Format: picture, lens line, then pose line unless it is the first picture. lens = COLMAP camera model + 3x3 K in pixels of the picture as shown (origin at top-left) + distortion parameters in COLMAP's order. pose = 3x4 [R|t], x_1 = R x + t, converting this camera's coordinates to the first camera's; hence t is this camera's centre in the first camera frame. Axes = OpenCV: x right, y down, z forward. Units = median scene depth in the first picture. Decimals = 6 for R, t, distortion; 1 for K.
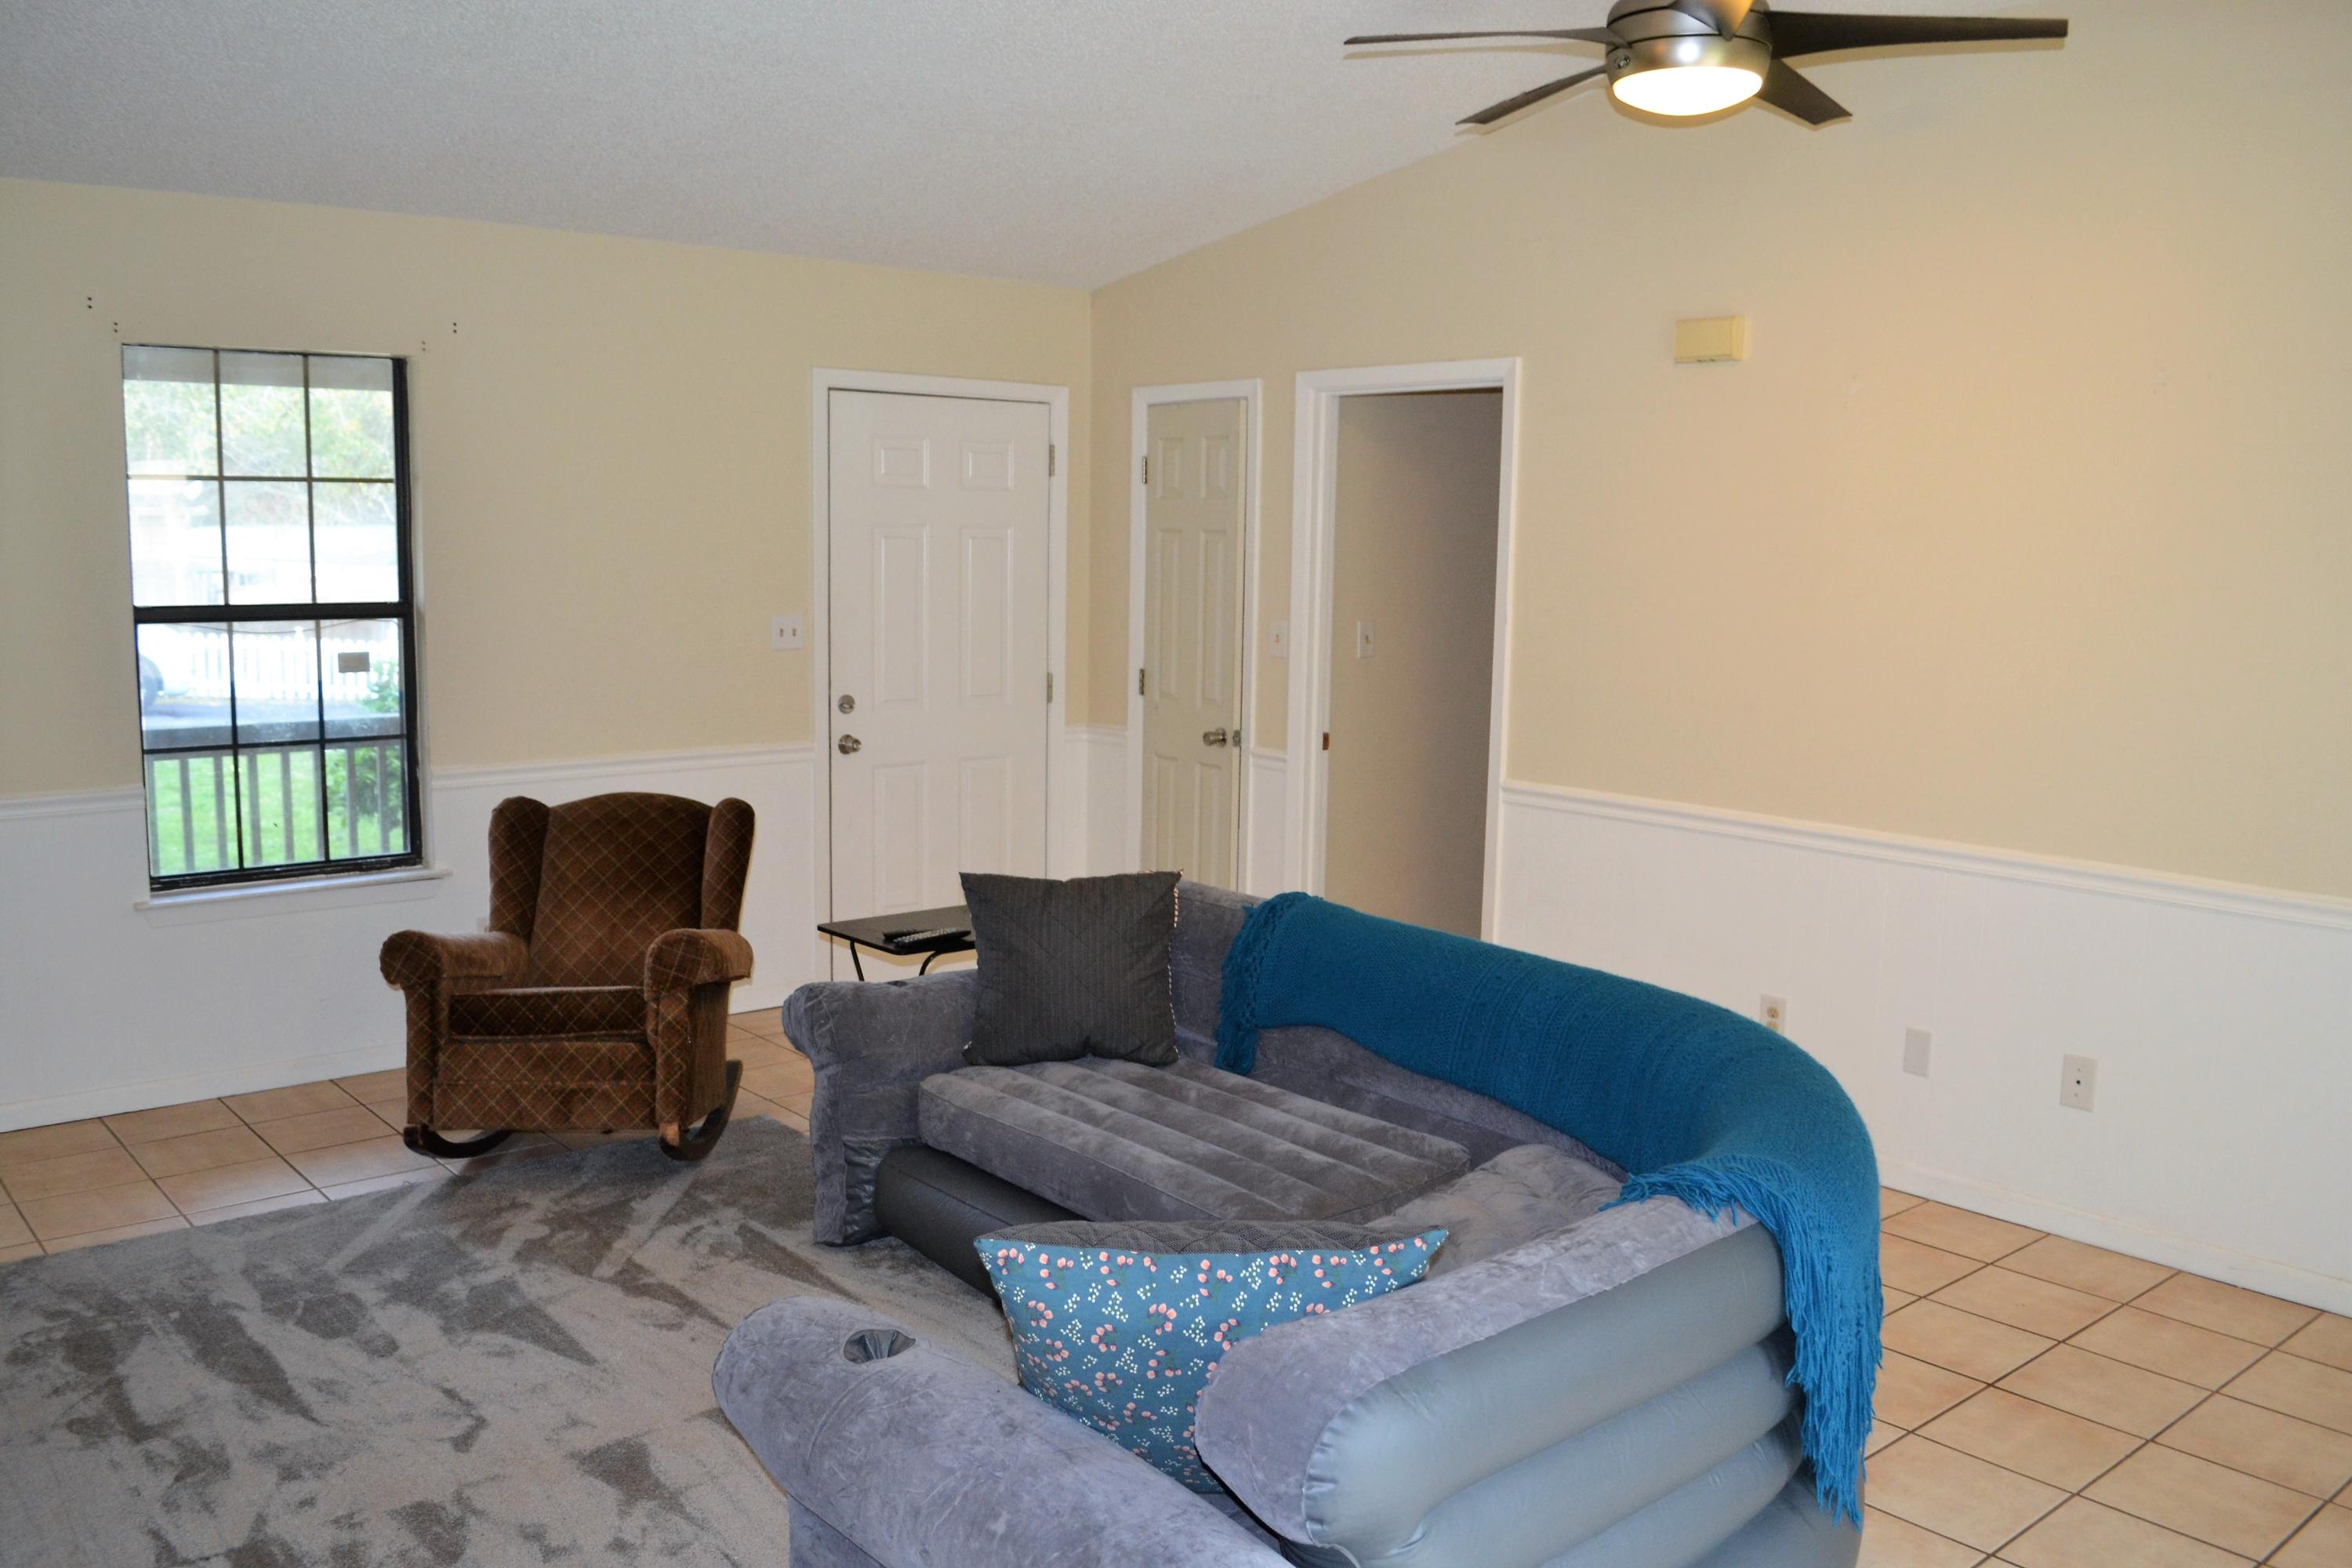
lens RADIAL K [[1923.0, 0, 1160.2], [0, 1923.0, 791.0], [0, 0, 1]] dist [-0.081915, 0.009195]
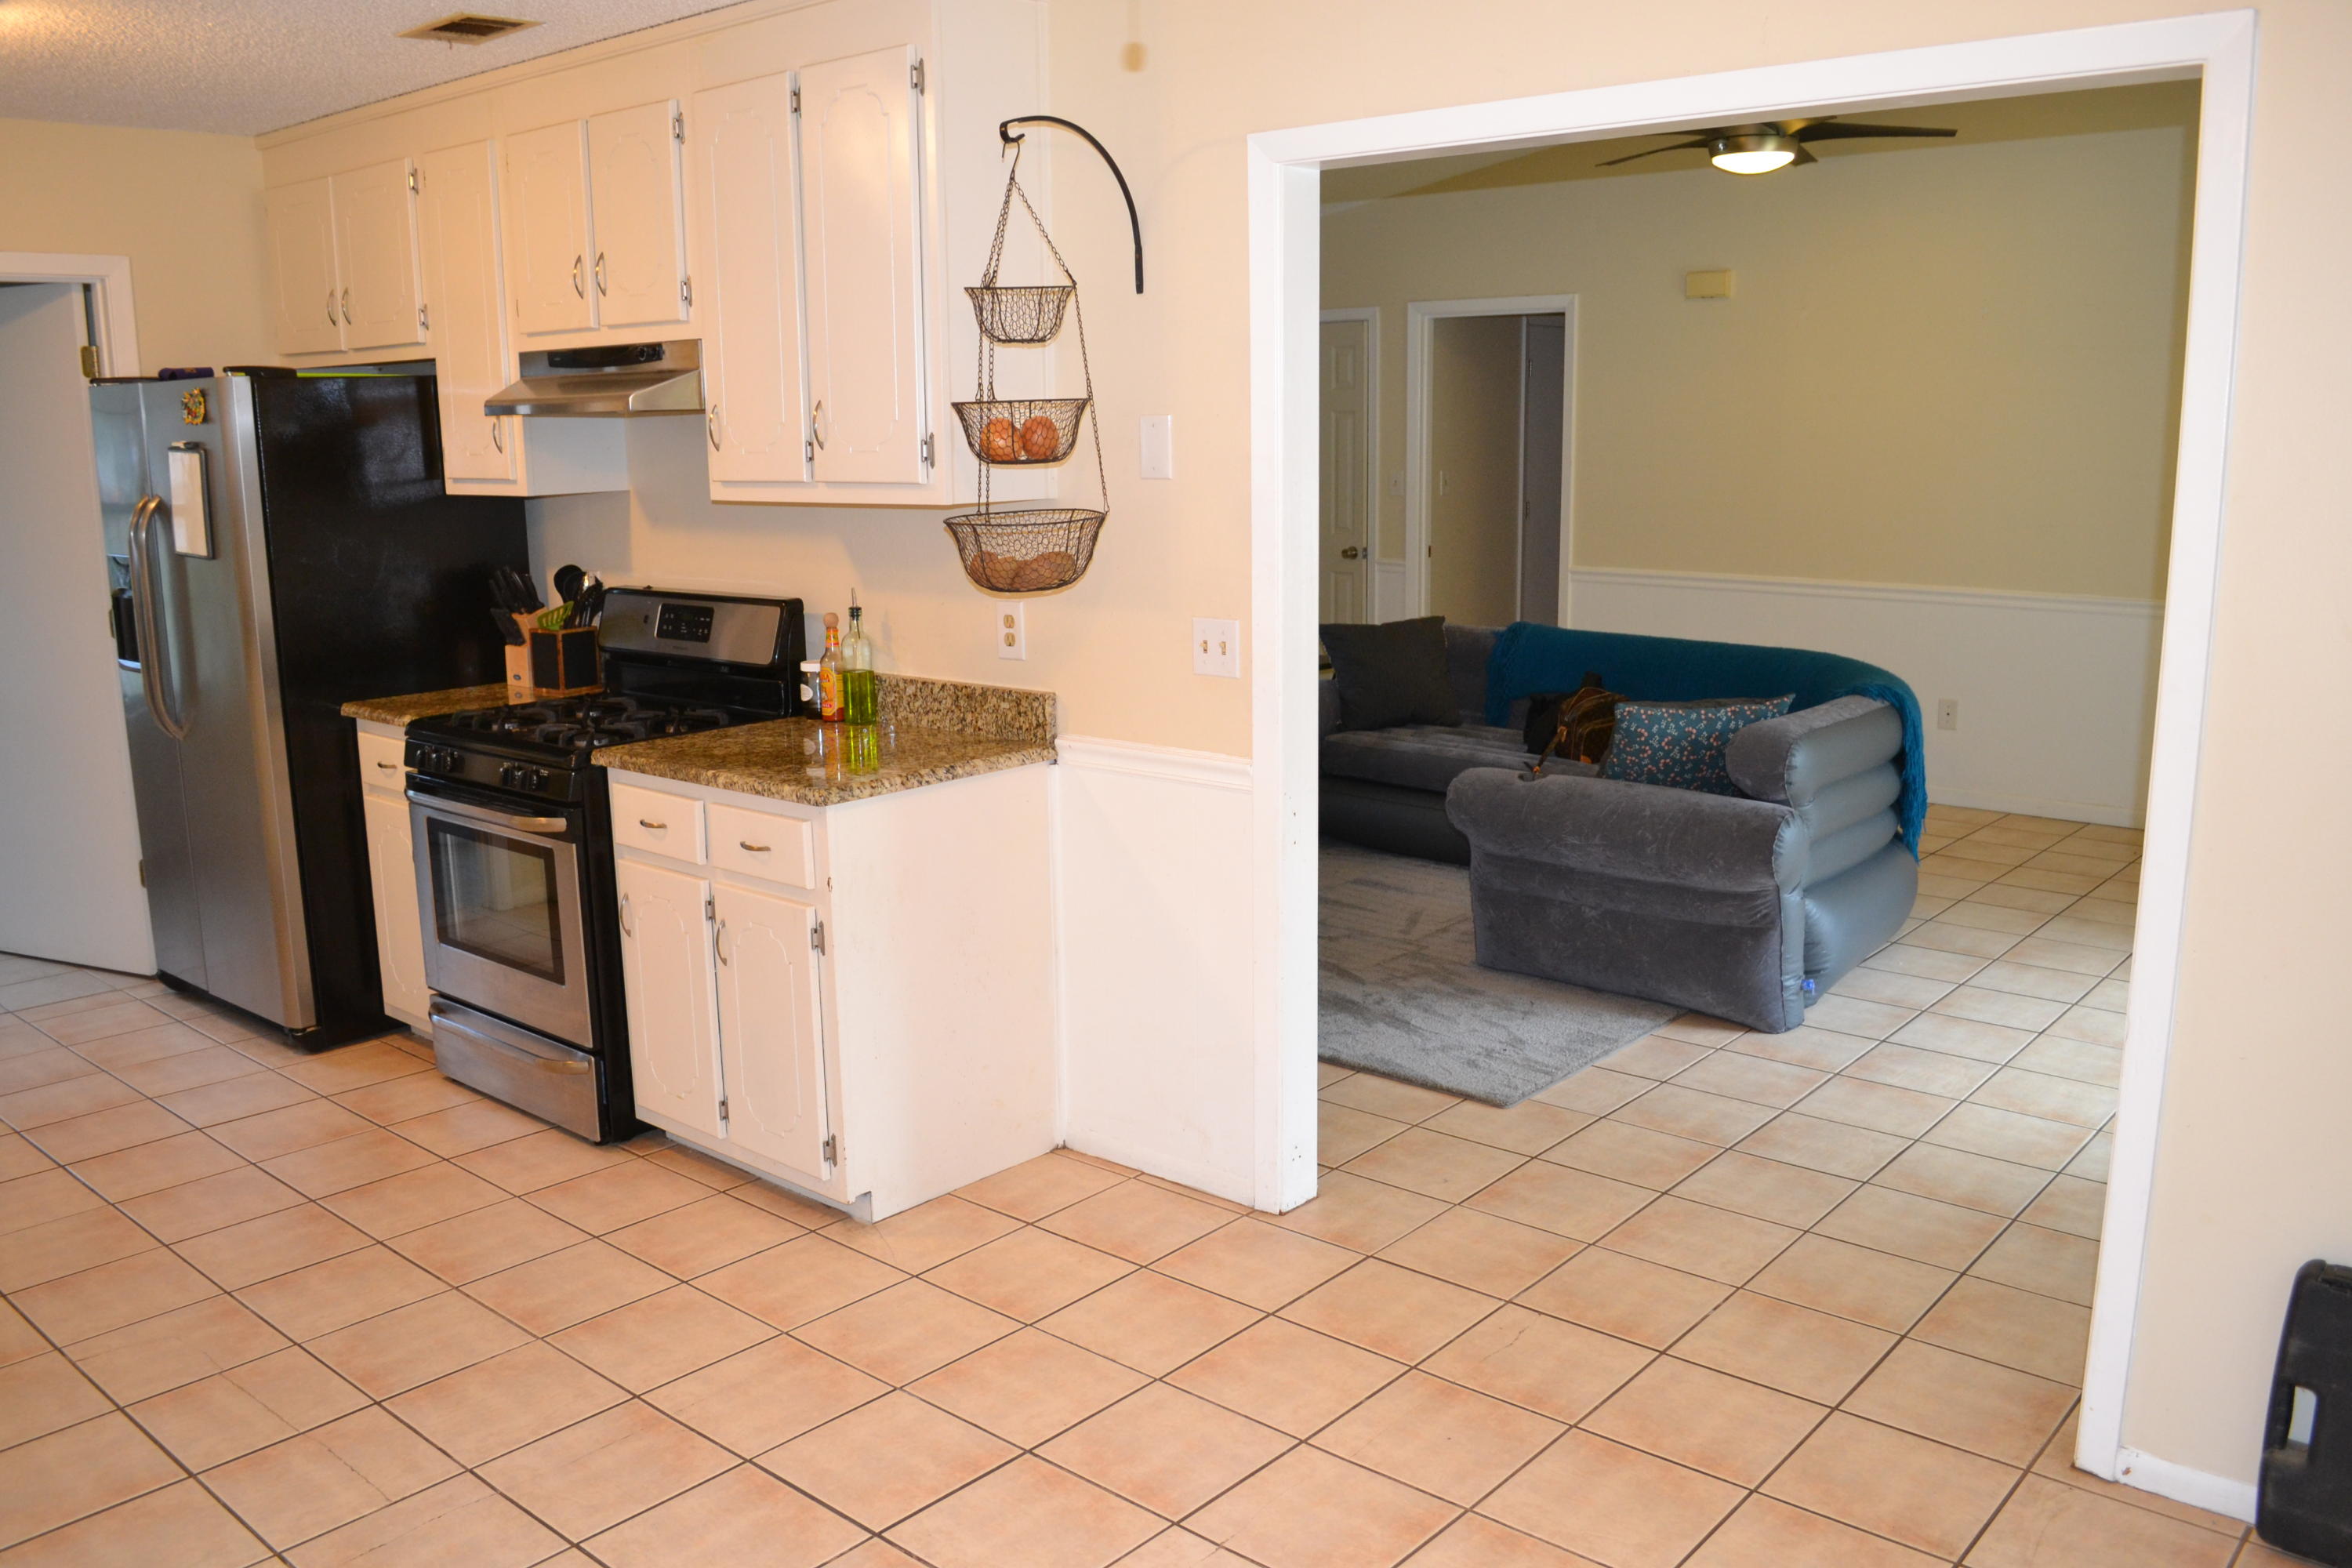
lens RADIAL K [[1879.2, 0, 1160.3], [0, 1879.2, 794.4], [0, 0, 1]] dist [-0.084495, 0.014212]
pose [[0.988527, -0.056882, 0.139927, -0.492072], [0.047873, 0.996609, 0.066930, 0.080231], [-0.143260, -0.059463, 0.987897, -0.613606]]
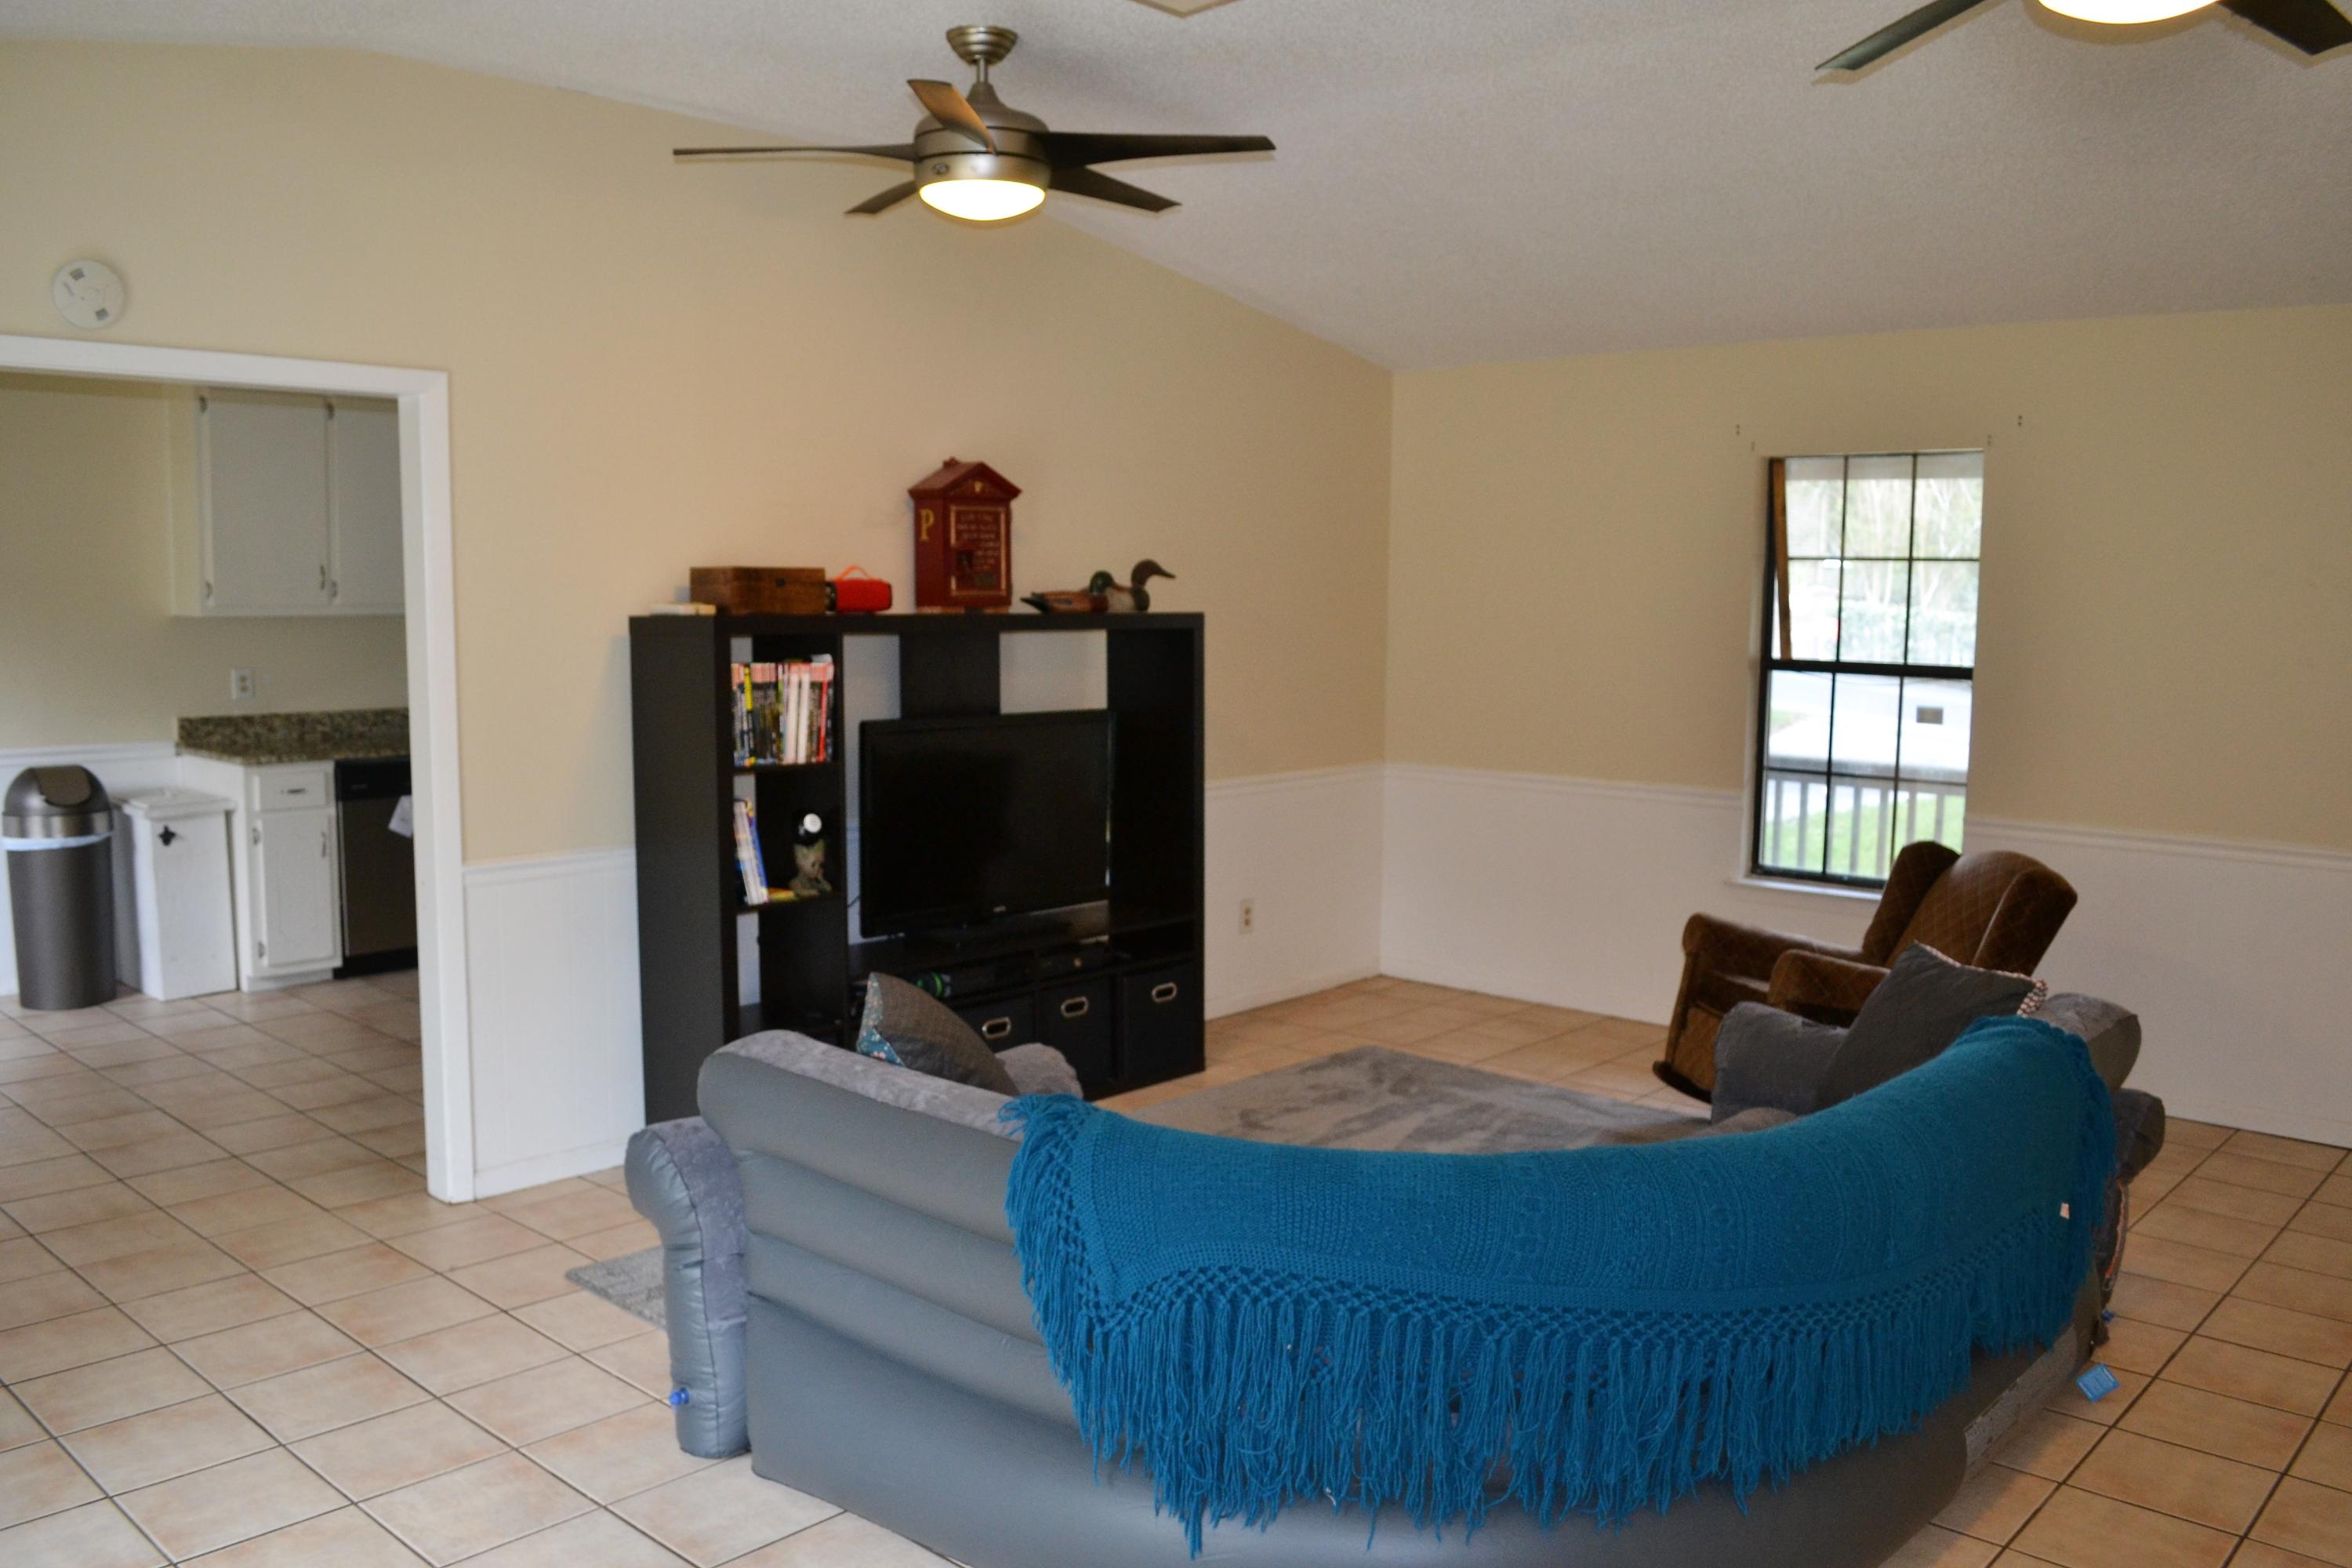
lens RADIAL K [[1879.2, 0, 1160.3], [0, 1879.2, 794.4], [0, 0, 1]] dist [-0.084495, 0.014212]
pose [[0.124581, 0.101082, -0.987047, 0.821181], [-0.145746, 0.985871, 0.082567, -0.057618], [0.981447, 0.133572, 0.137553, 0.490313]]
